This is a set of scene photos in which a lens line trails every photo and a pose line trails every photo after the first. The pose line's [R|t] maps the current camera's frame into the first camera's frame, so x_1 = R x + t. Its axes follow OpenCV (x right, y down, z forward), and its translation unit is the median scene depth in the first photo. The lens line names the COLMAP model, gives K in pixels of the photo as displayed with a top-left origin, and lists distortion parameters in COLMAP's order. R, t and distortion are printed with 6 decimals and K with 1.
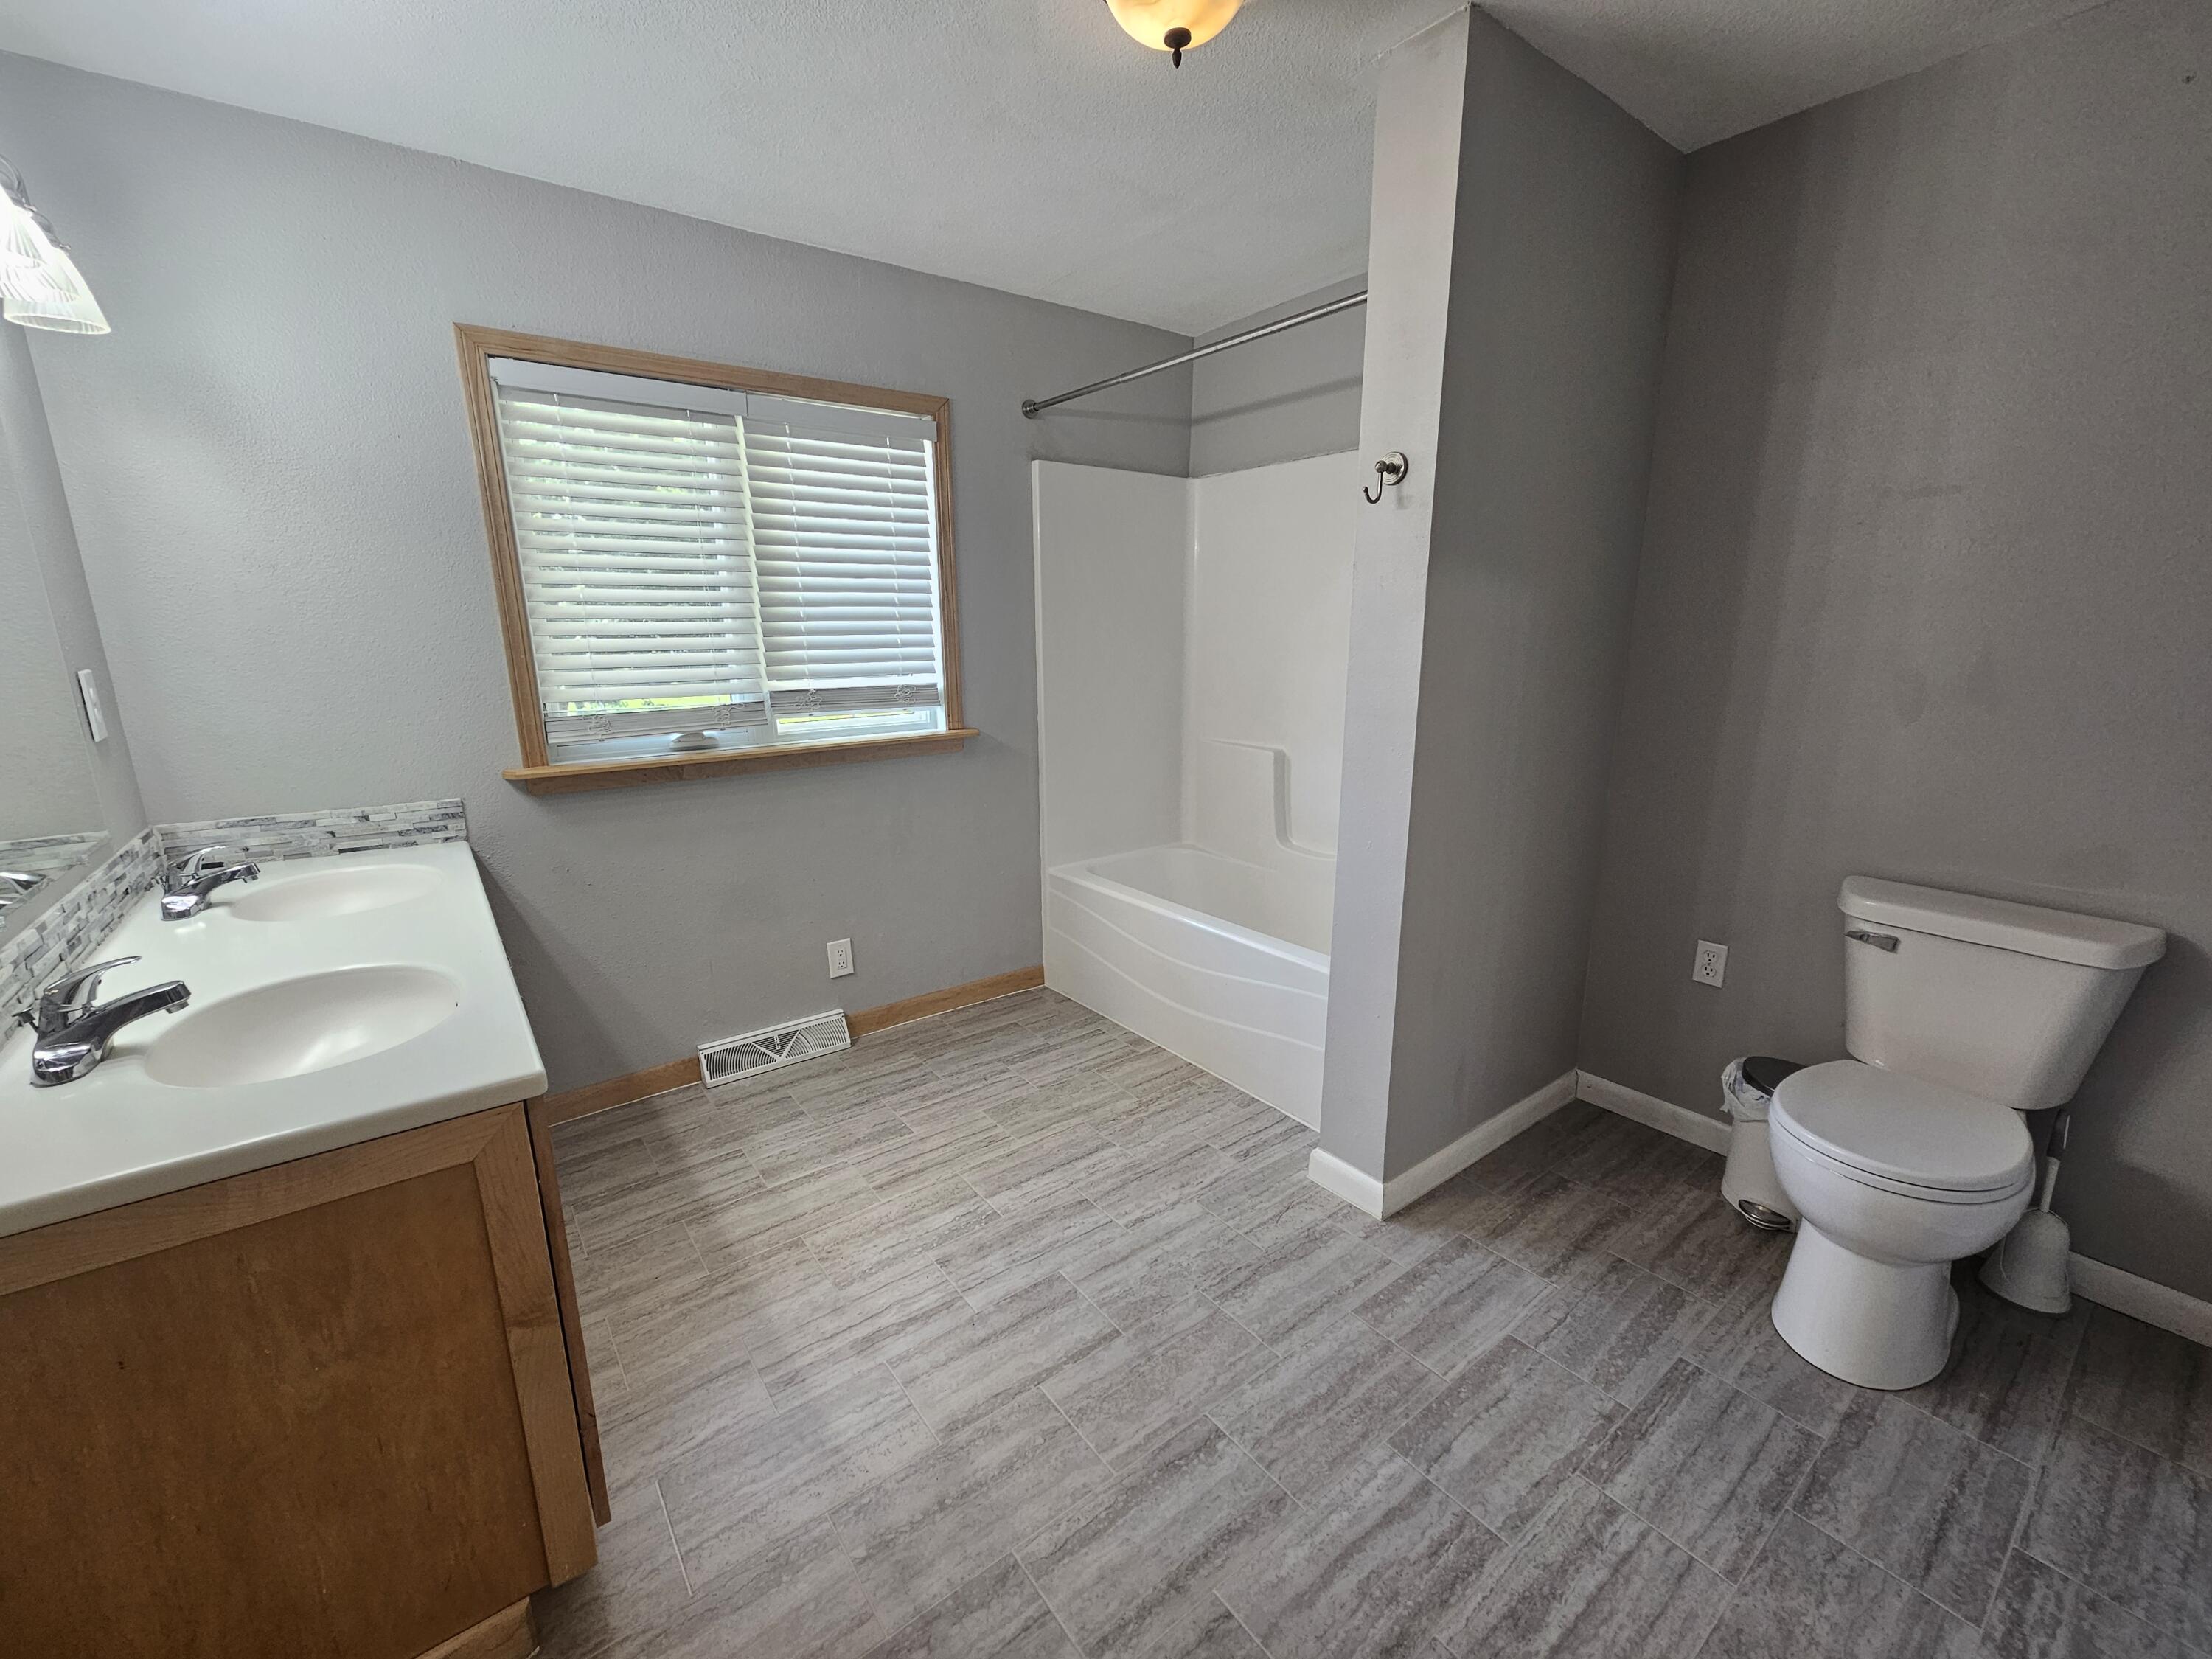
lens RADIAL K [[906.7, 0, 1093.2], [0, 906.7, 829.5], [0, 0, 1]] dist [-0.002778, 0.002776]
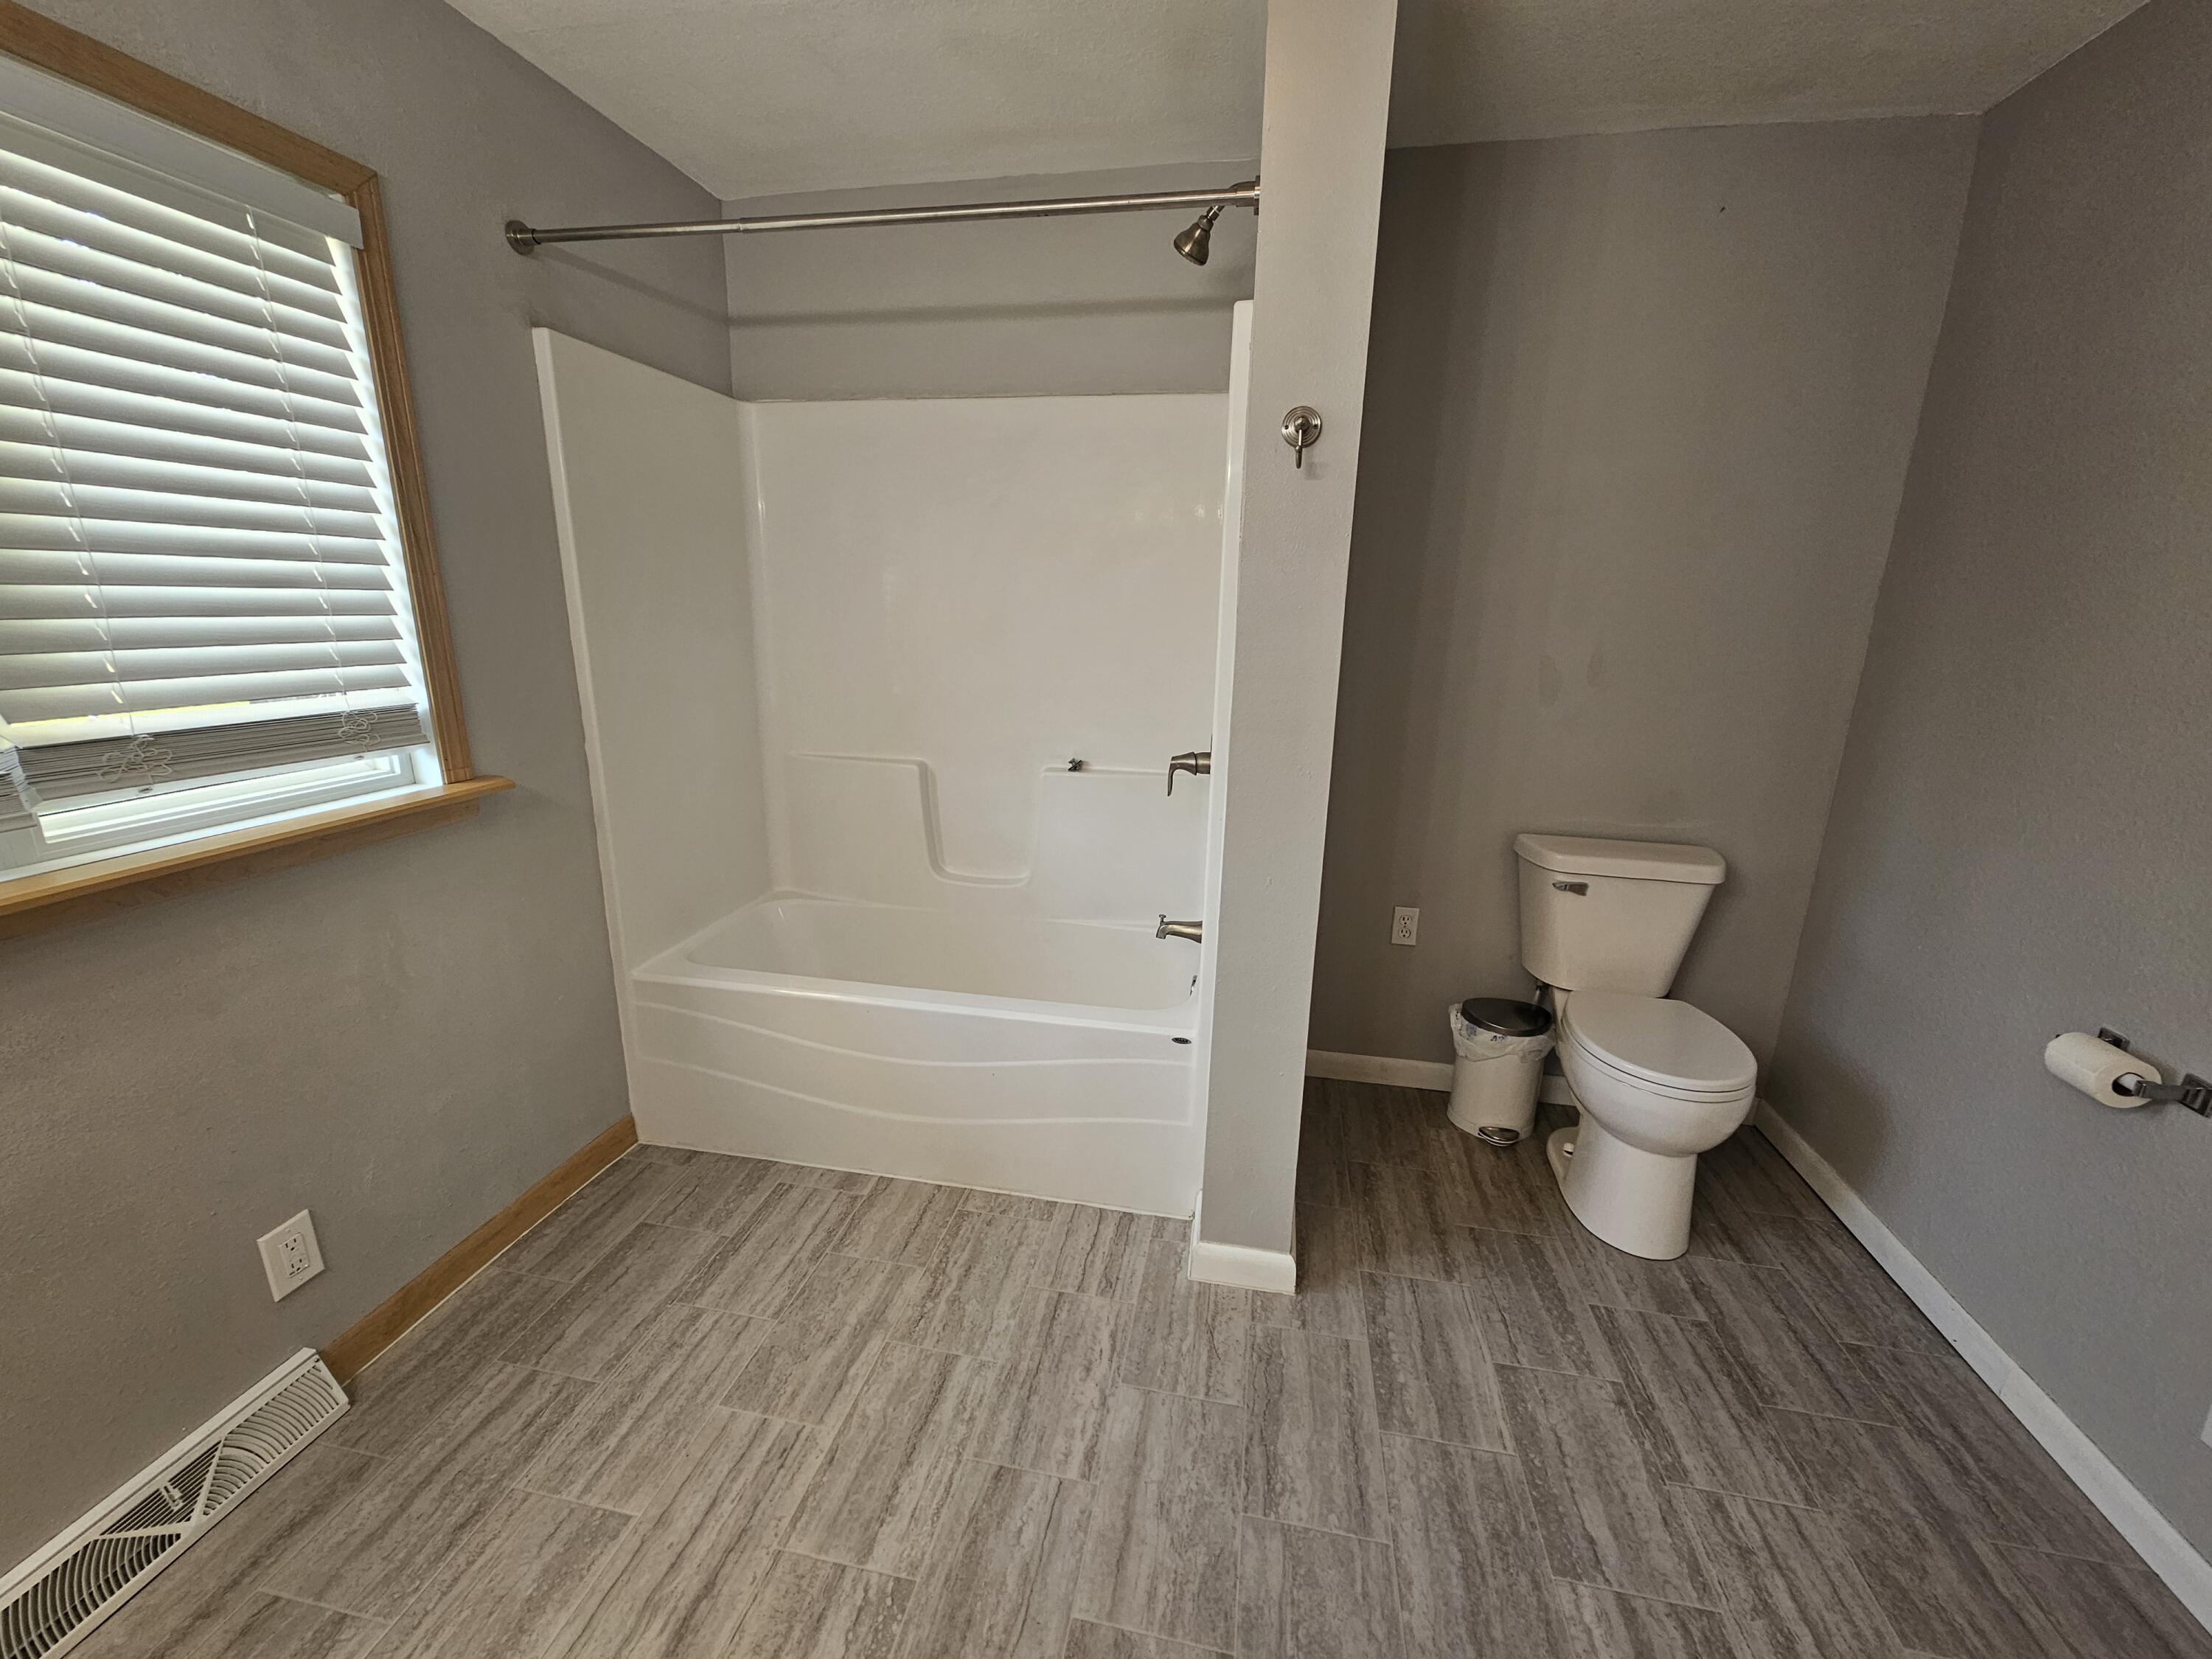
lens RADIAL K [[906.7, 0, 1093.5], [0, 906.7, 833.5], [0, 0, 1]] dist [-0.002778, 0.002776]
pose [[0.746405, -0.145021, 0.649499, -0.295196], [0.123413, 0.989202, 0.079044, -0.094948], [-0.653948, 0.021158, 0.756243, 0.390880]]
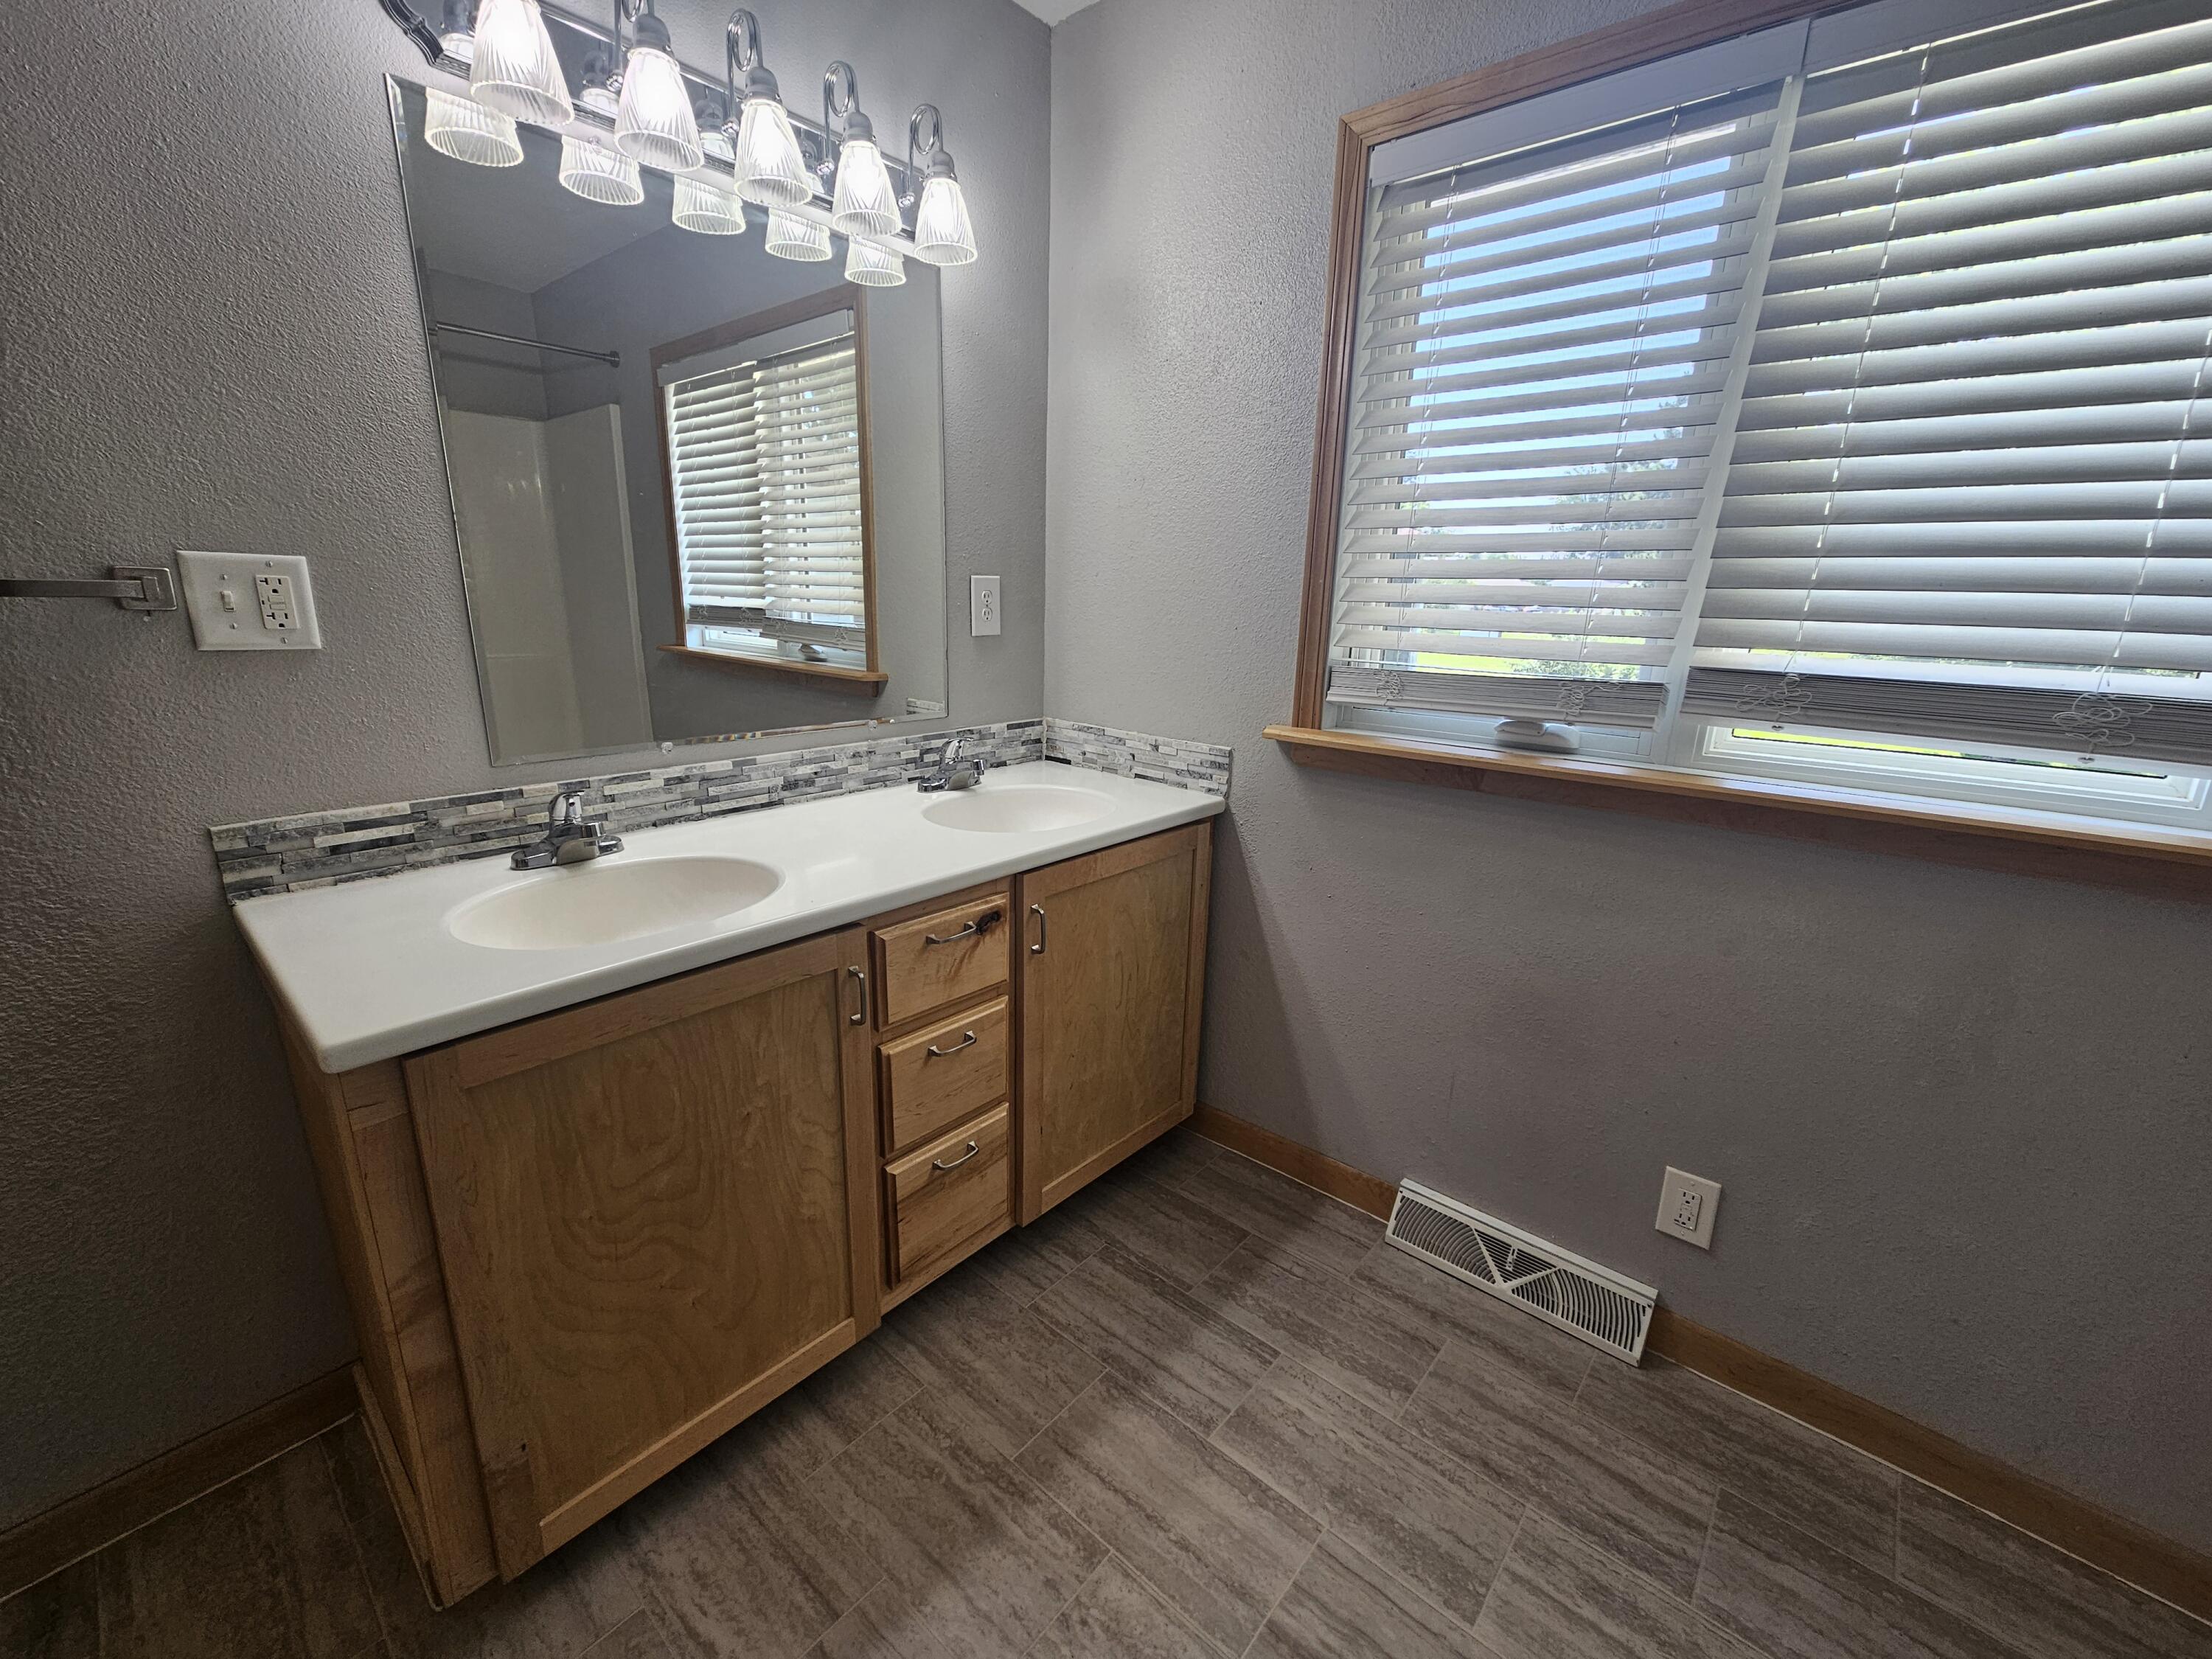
lens RADIAL K [[906.7, 0, 1093.6], [0, 906.7, 838.7], [0, 0, 1]] dist [-0.002778, 0.002776]
pose [[0.201967, 0.271678, -0.940957, 0.092454], [-0.240764, 0.945046, 0.221181, -0.105117], [0.949338, 0.181877, 0.256279, 0.639870]]
